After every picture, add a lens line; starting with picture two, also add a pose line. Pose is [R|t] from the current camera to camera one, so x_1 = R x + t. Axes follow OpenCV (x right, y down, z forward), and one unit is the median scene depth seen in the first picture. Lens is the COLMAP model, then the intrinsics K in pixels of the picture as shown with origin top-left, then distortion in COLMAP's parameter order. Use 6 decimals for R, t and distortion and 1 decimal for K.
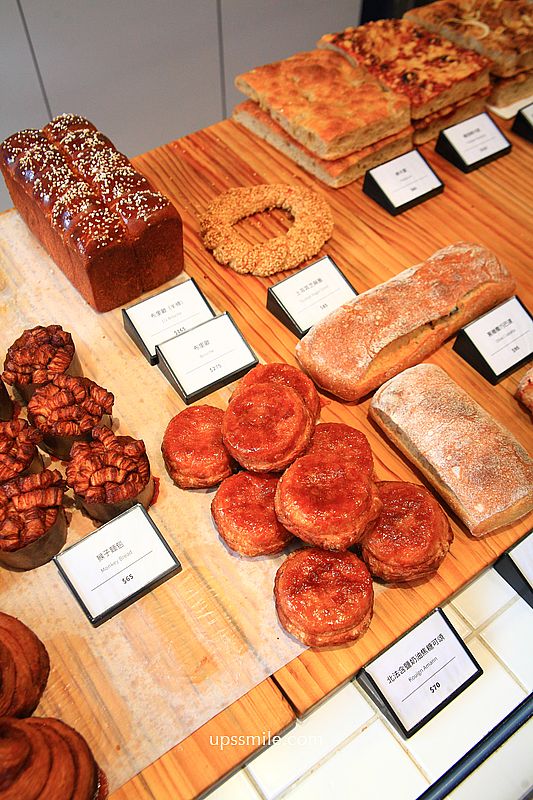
lens RADIAL K [[743.6, 0, 266.5], [0, 743.6, 401.0], [0, 0, 1]] dist [-0.089694, 0.060692]
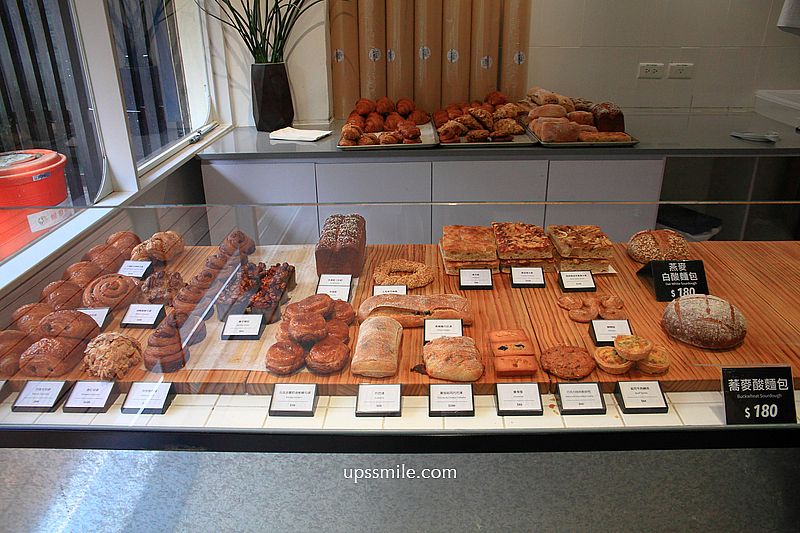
lens RADIAL K [[603.4, 0, 403.1], [0, 603.4, 240.1], [0, 0, 1]] dist [-0.141645, 0.158725]
pose [[0.786319, 0.218931, -0.577729, 1.190977], [-0.486704, 0.795498, -0.360975, 0.389118], [0.380554, 0.565025, 0.732070, -0.447379]]
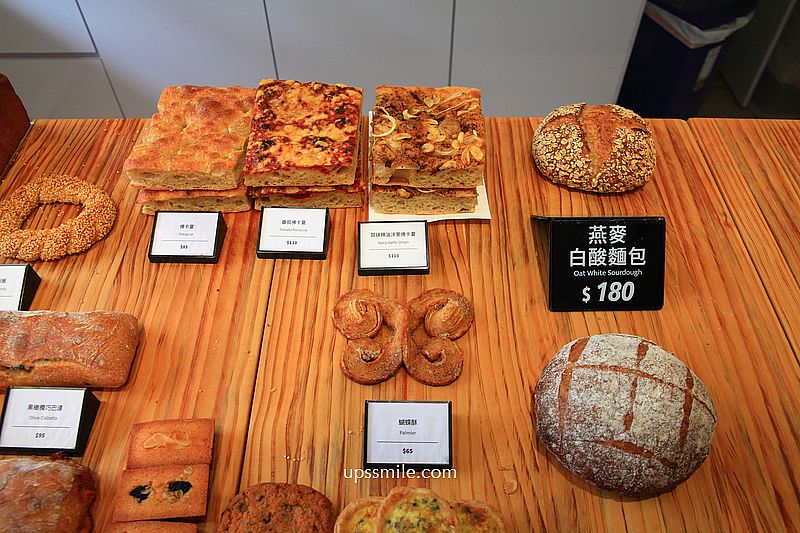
lens RADIAL K [[645.3, 0, 401.0], [0, 645.3, 268.6], [0, 0, 1]] dist [-0.068676, 0.002530]
pose [[0.793710, 0.457595, -0.400787, 0.959858], [-0.485165, 0.873653, 0.036675, -0.529892], [0.366931, 0.165339, 0.915437, 0.393596]]
